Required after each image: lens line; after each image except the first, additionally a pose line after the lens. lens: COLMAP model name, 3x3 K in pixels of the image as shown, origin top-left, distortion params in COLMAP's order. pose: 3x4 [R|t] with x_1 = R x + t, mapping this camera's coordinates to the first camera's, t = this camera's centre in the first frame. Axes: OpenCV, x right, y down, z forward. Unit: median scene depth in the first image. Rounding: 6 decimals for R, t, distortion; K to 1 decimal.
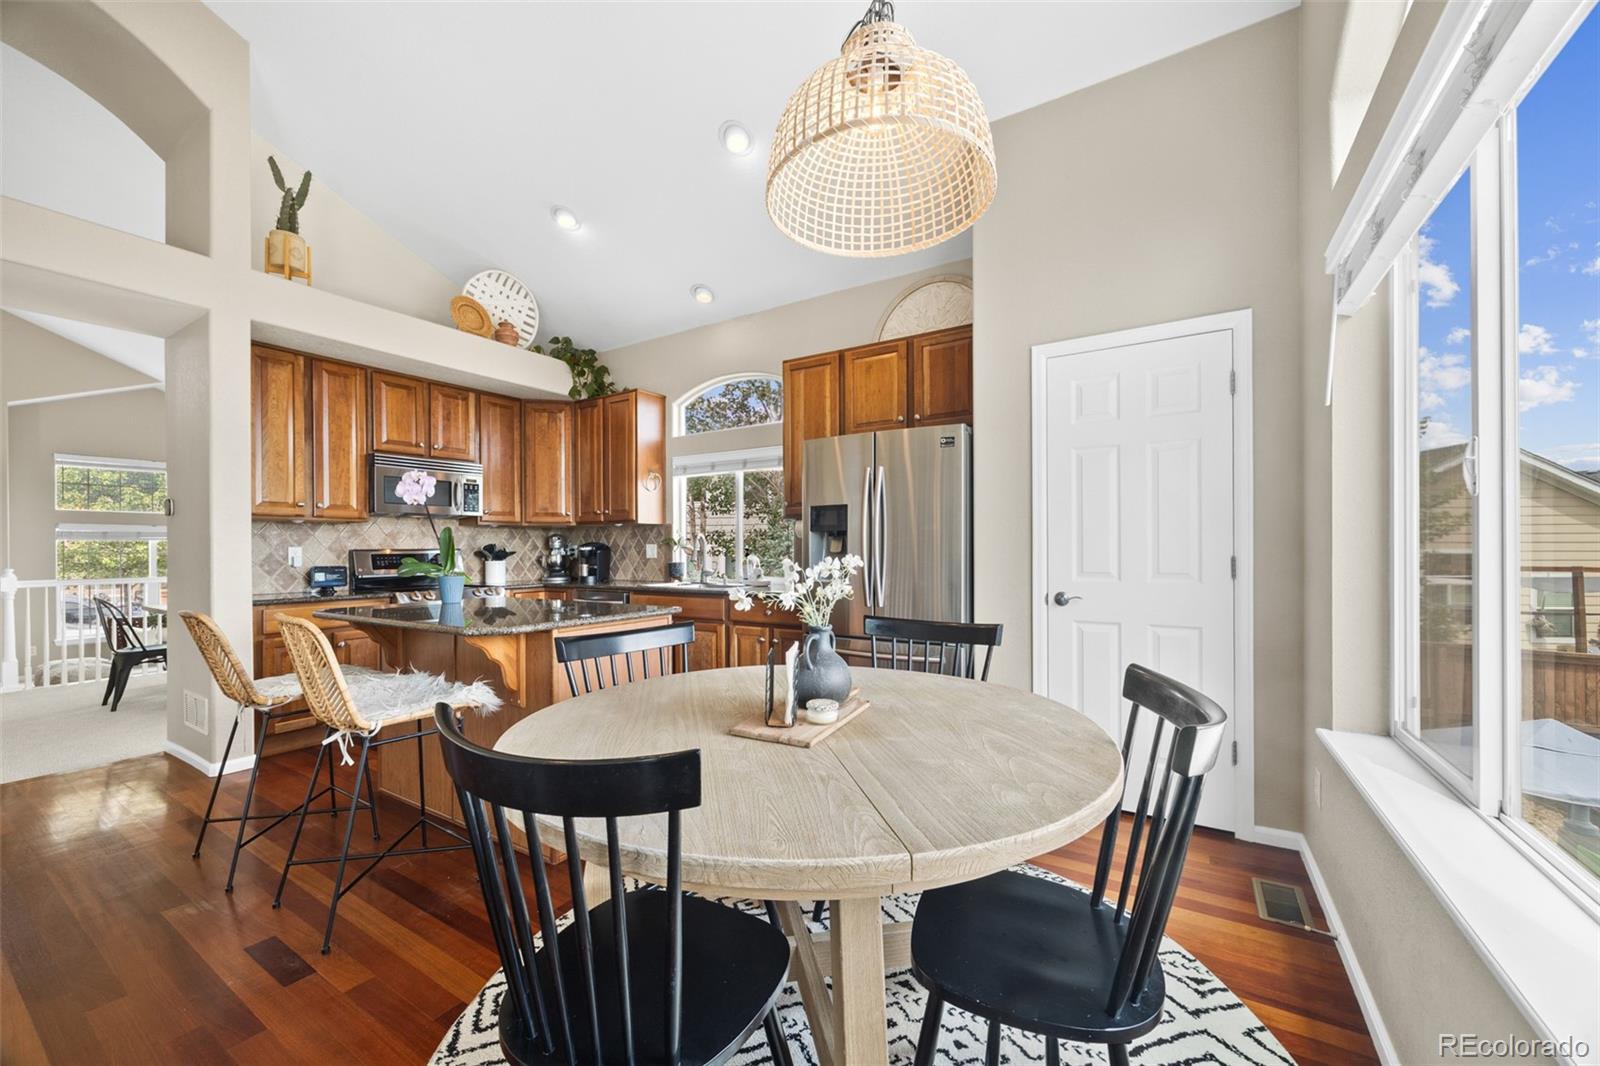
lens RADIAL K [[609.3, 0, 799.6], [0, 609.3, 546.3], [0, 0, 1]] dist [-0.005441, 0.000453]
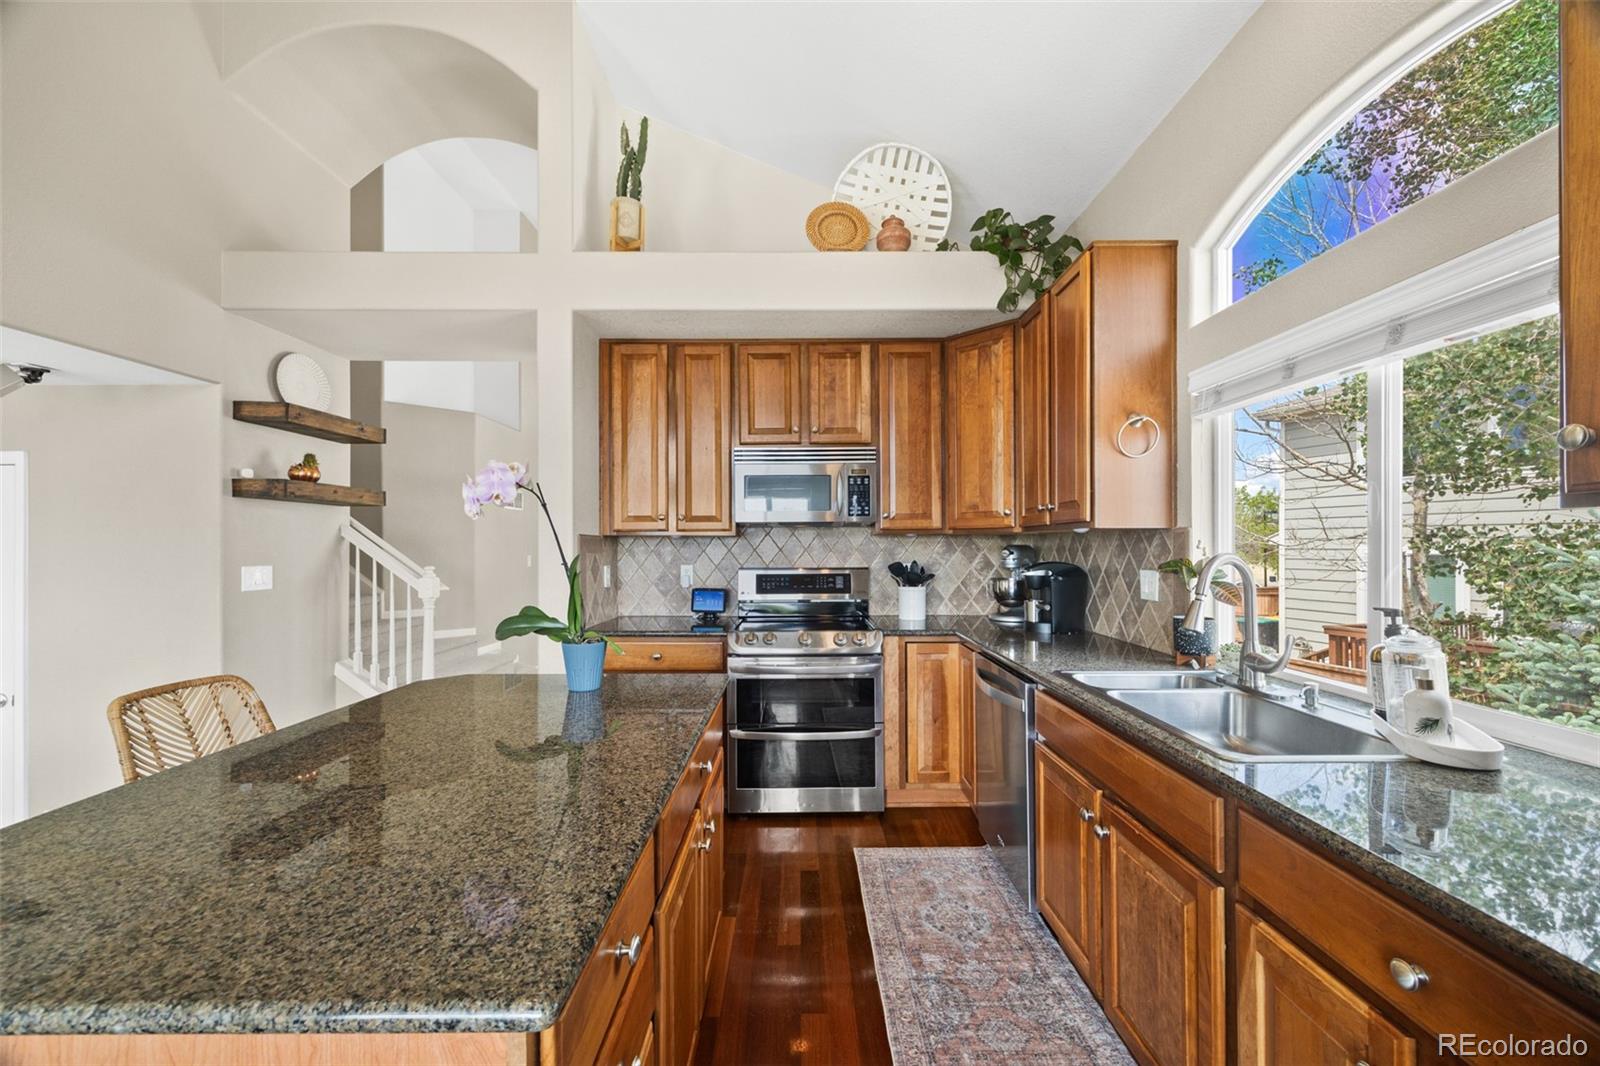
lens RADIAL K [[609.3, 0, 804.8], [0, 609.3, 543.9], [0, 0, 1]] dist [-0.005441, 0.000453]
pose [[0.540069, 0.005514, -0.841603, 0.010230], [0.001866, 0.999968, 0.007749, -0.032303], [0.841619, -0.005755, 0.540042, 0.592190]]
